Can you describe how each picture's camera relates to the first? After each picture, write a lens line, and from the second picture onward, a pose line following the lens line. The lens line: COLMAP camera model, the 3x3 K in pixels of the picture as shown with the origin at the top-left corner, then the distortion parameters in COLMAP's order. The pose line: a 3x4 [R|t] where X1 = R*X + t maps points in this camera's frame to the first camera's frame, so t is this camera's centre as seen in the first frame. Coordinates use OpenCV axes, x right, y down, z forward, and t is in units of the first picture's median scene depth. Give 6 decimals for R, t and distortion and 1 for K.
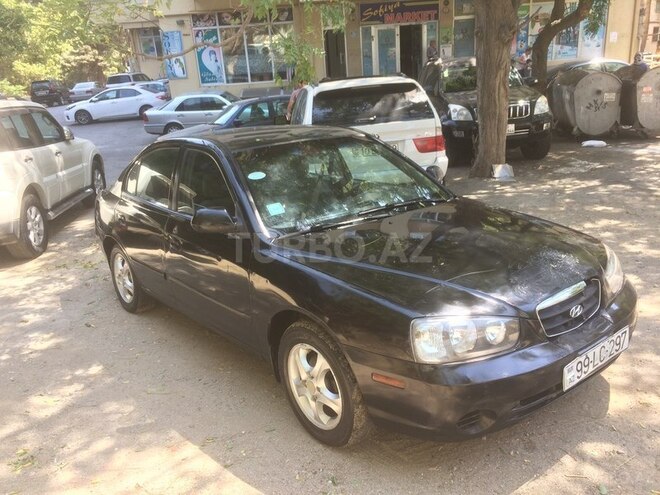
lens RADIAL K [[549.1, 0, 330.0], [0, 549.1, 247.5], [0, 0, 1]] dist [0.056726, -0.083617]
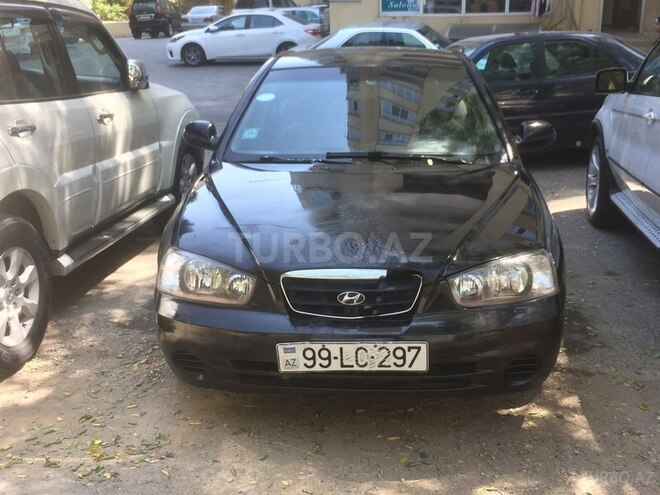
lens RADIAL K [[804.9, 0, 330.0], [0, 804.9, 247.5], [0, 0, 1]] dist [0.020426, 0.010492]
pose [[0.965797, 0.124800, -0.227290, -0.055099], [-0.129738, 0.991525, -0.006855, -0.029332], [0.224508, 0.036109, 0.973803, 0.143372]]
